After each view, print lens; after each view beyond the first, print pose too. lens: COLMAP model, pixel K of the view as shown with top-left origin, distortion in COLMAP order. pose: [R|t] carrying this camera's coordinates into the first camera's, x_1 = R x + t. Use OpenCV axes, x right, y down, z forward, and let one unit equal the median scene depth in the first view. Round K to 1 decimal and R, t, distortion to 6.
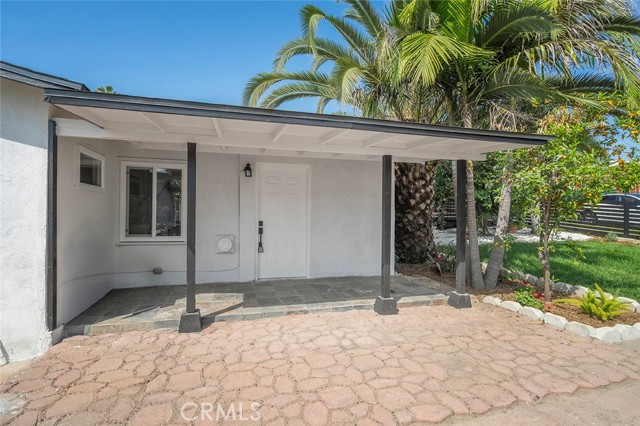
lens RADIAL K [[321.2, 0, 319.7], [0, 321.2, 211.3], [0, 0, 1]] dist [0.004086, -0.000376]
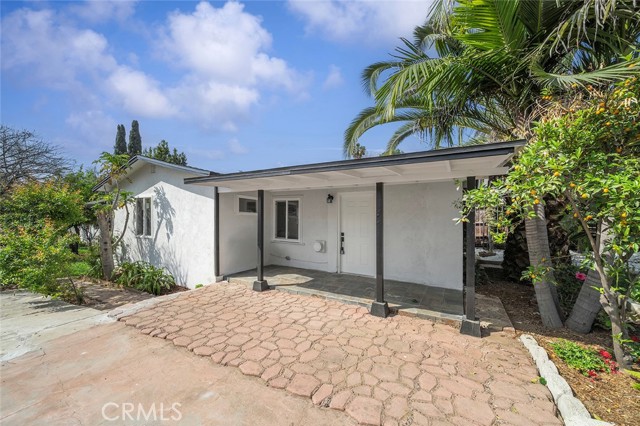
lens RADIAL K [[238.2, 0, 320.0], [0, 238.2, 218.2], [0, 0, 1]] dist [-0.001424, -0.000072]
pose [[0.712663, 0.000826, -0.701507, 0.814103], [-0.008524, 0.999936, -0.007481, -0.040938], [0.701455, 0.011311, 0.712624, 0.257612]]
